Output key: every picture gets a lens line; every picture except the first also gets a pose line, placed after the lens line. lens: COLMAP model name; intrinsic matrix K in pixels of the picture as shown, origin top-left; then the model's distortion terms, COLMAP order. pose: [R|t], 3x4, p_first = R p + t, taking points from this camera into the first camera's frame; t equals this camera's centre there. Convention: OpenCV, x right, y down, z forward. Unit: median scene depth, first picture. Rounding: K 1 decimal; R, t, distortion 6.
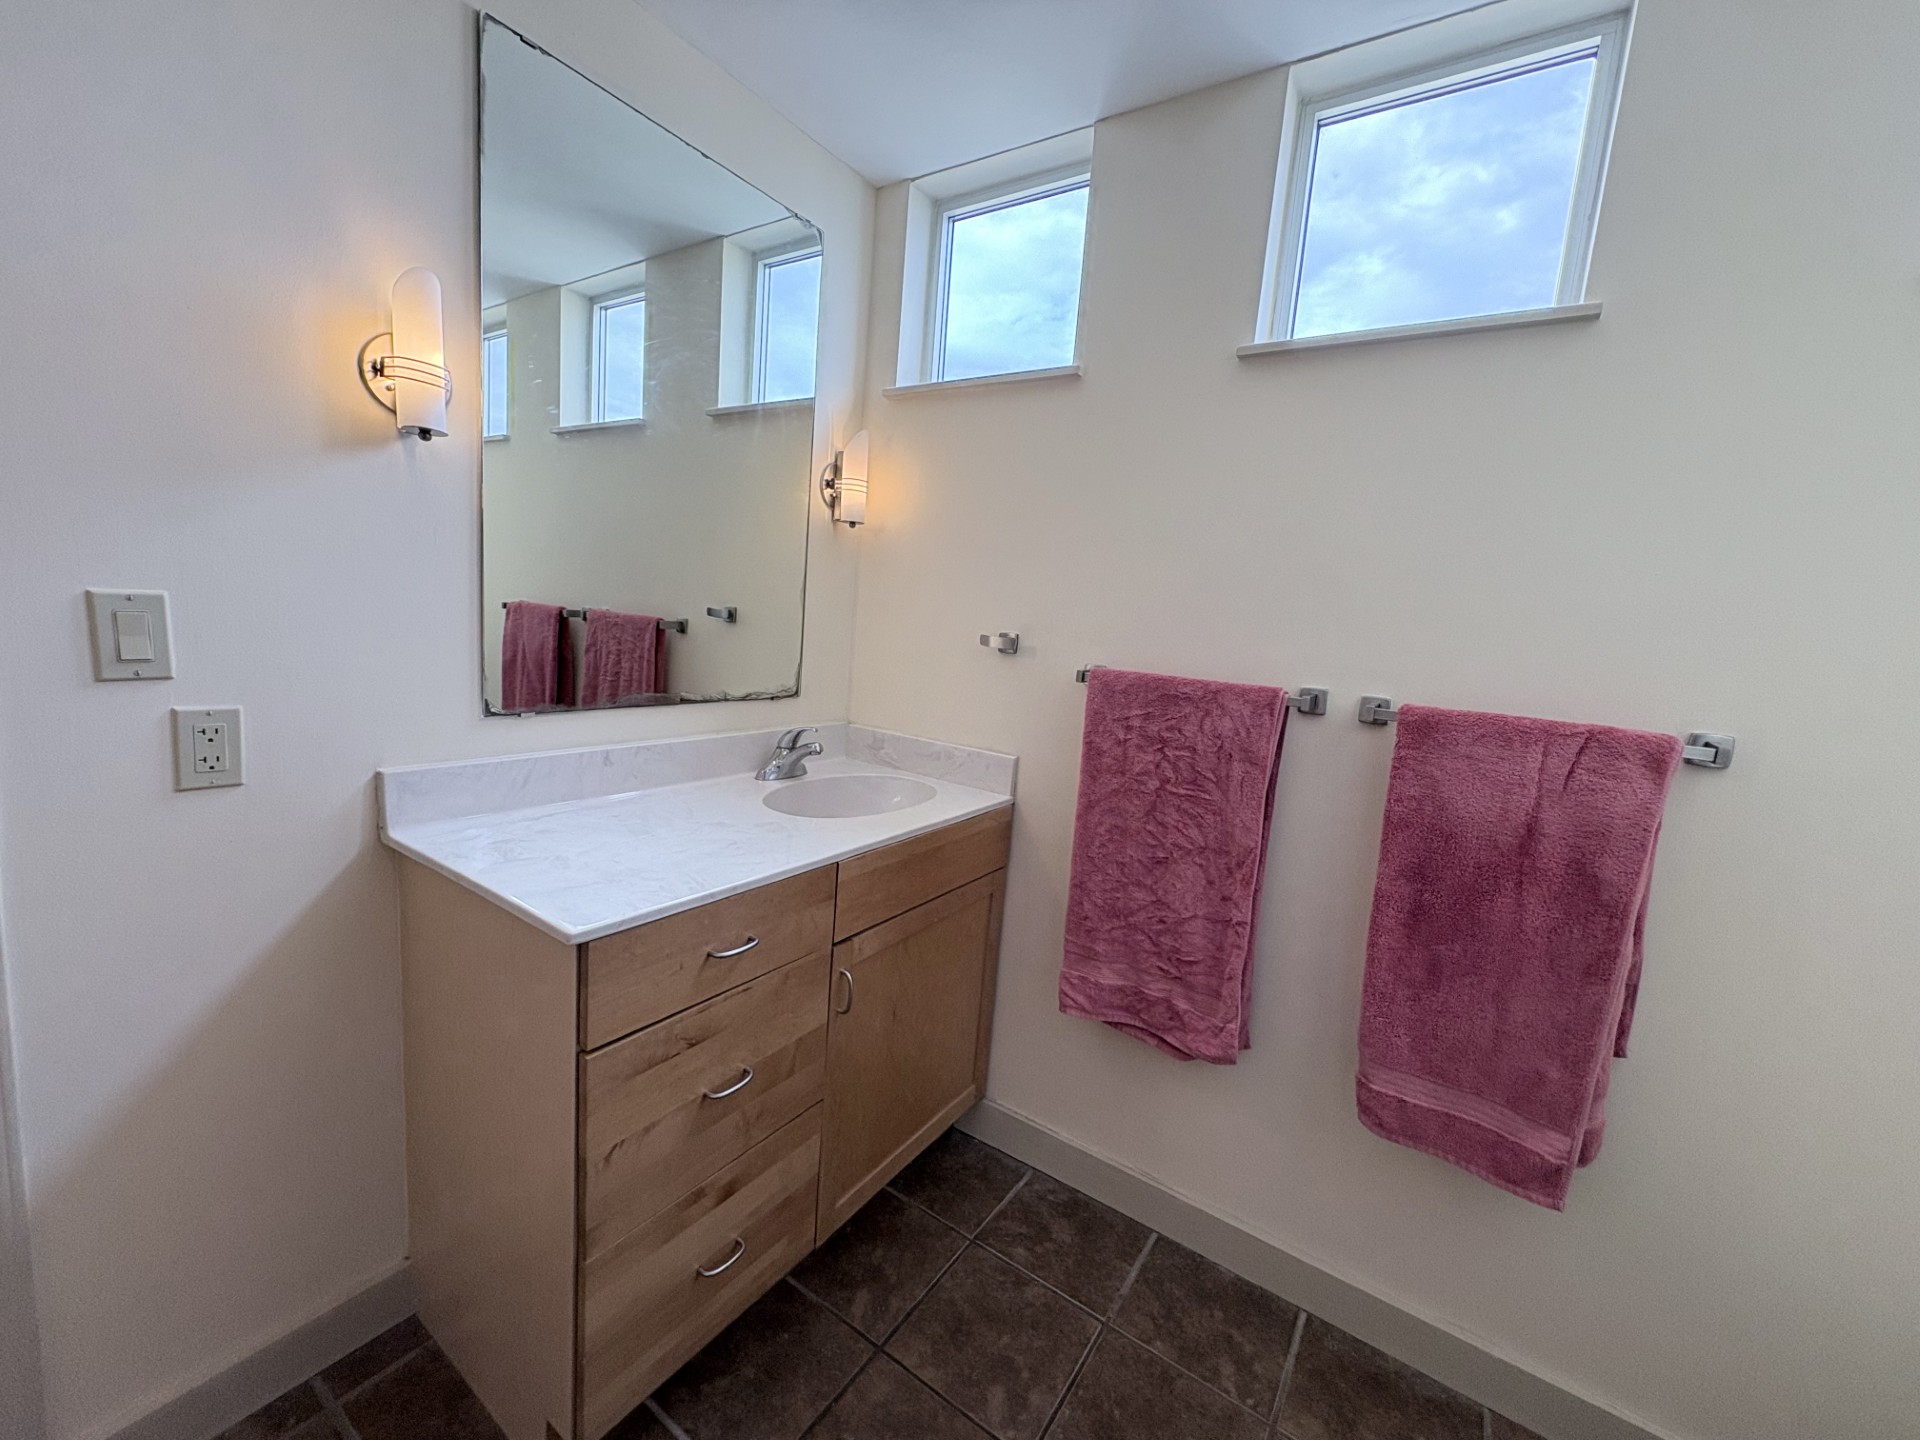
lens RADIAL K [[764.2, 0, 960.0], [0, 764.2, 720.0], [0, 0, 1]] dist [0.002007, -0.000928]
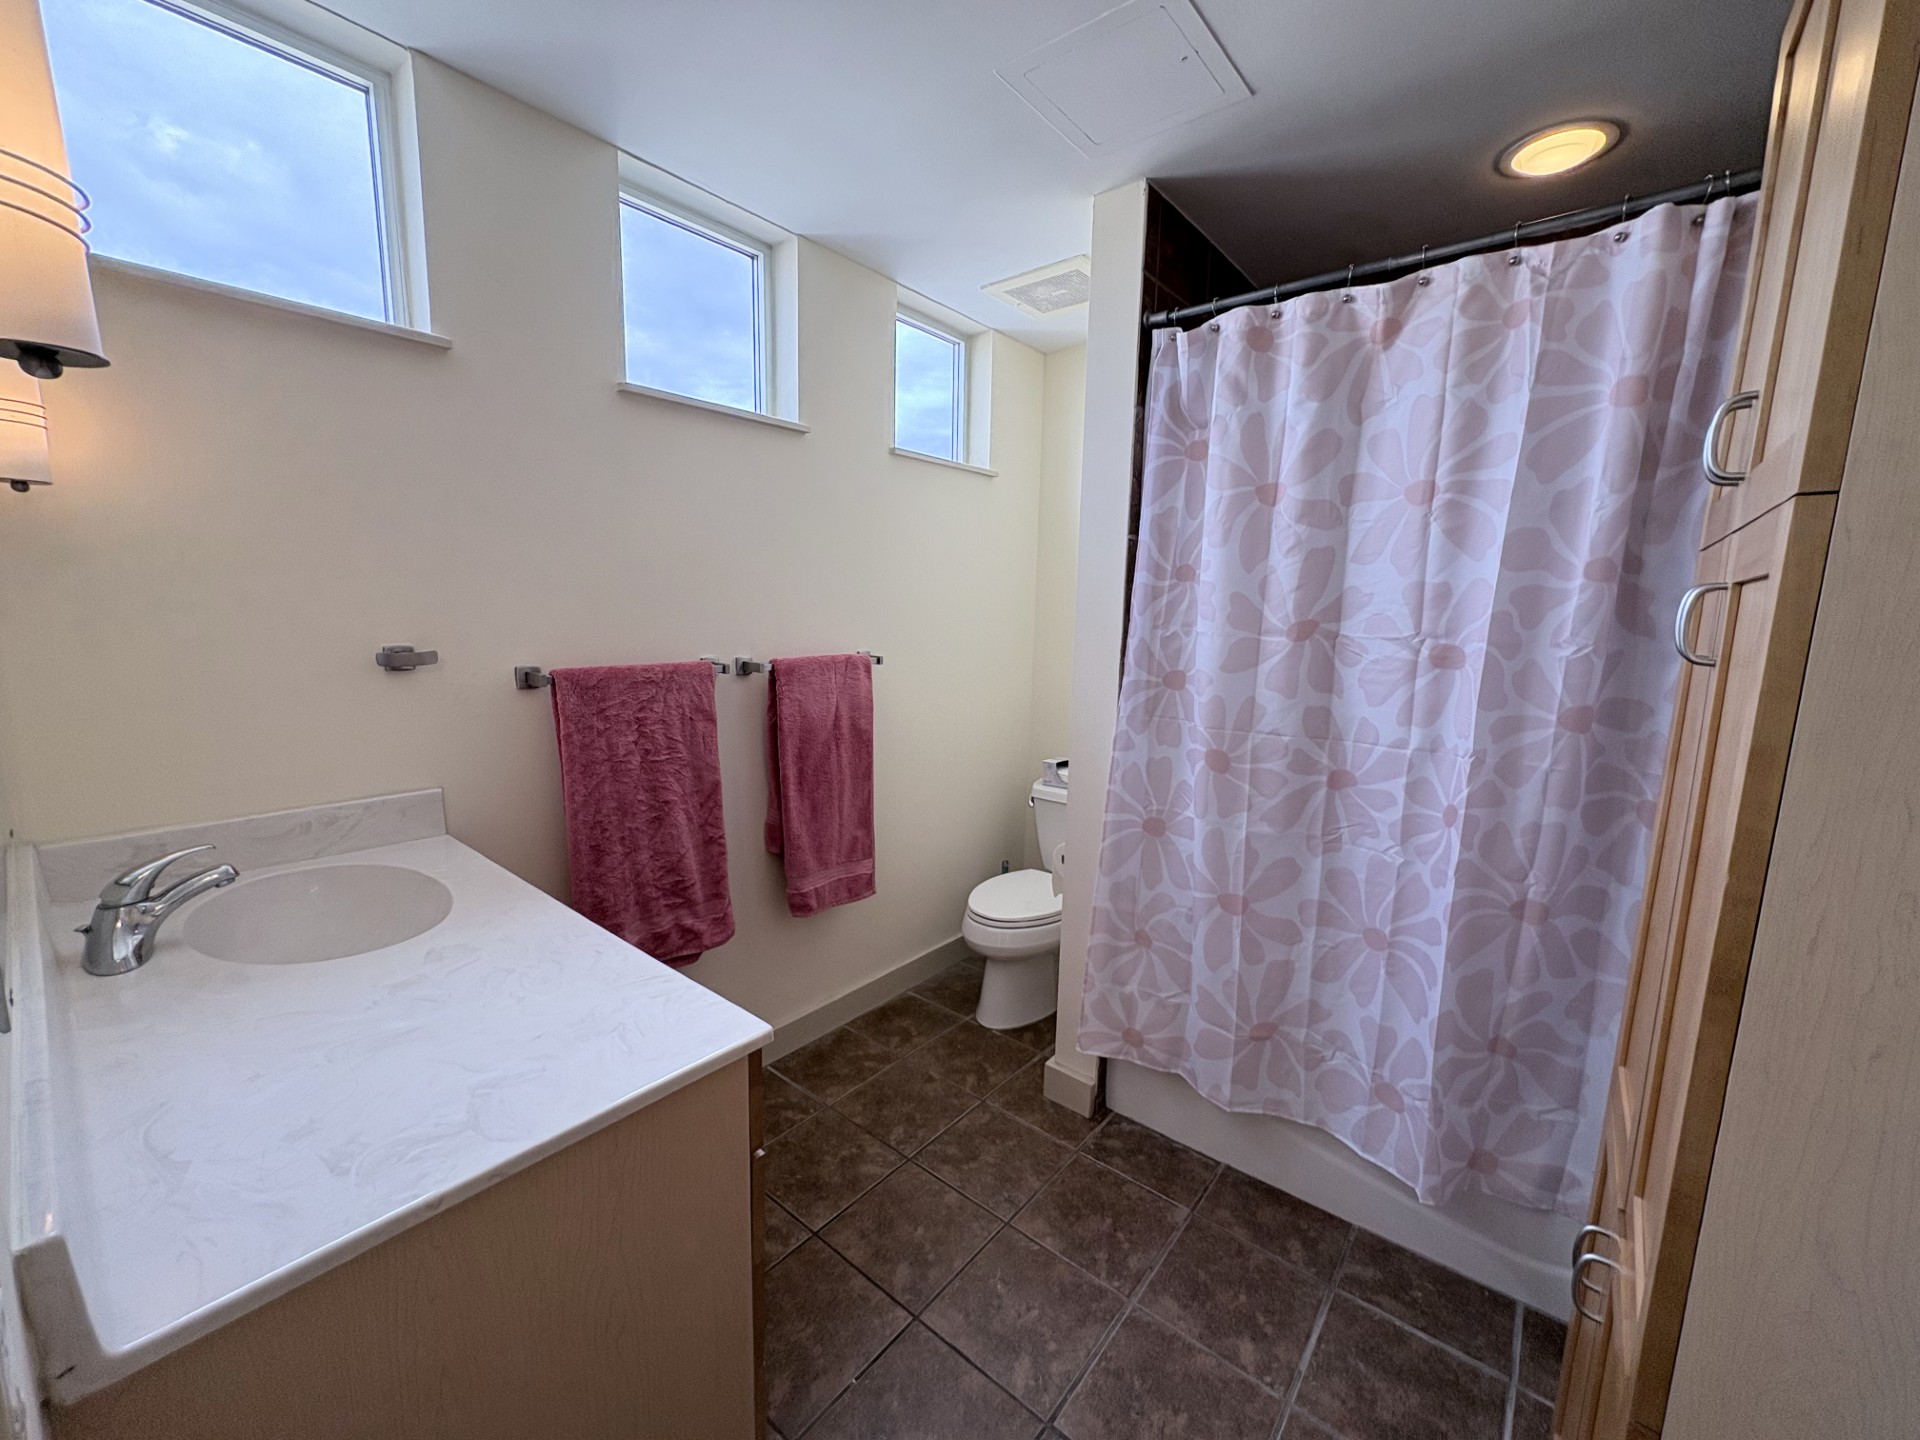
lens RADIAL K [[764.2, 0, 960.0], [0, 764.2, 720.0], [0, 0, 1]] dist [0.002007, -0.000928]
pose [[0.091940, -0.228508, 0.969191, -0.946631], [0.121530, 0.968612, 0.216843, -0.194638], [-0.988321, 0.097849, 0.116825, 0.442674]]
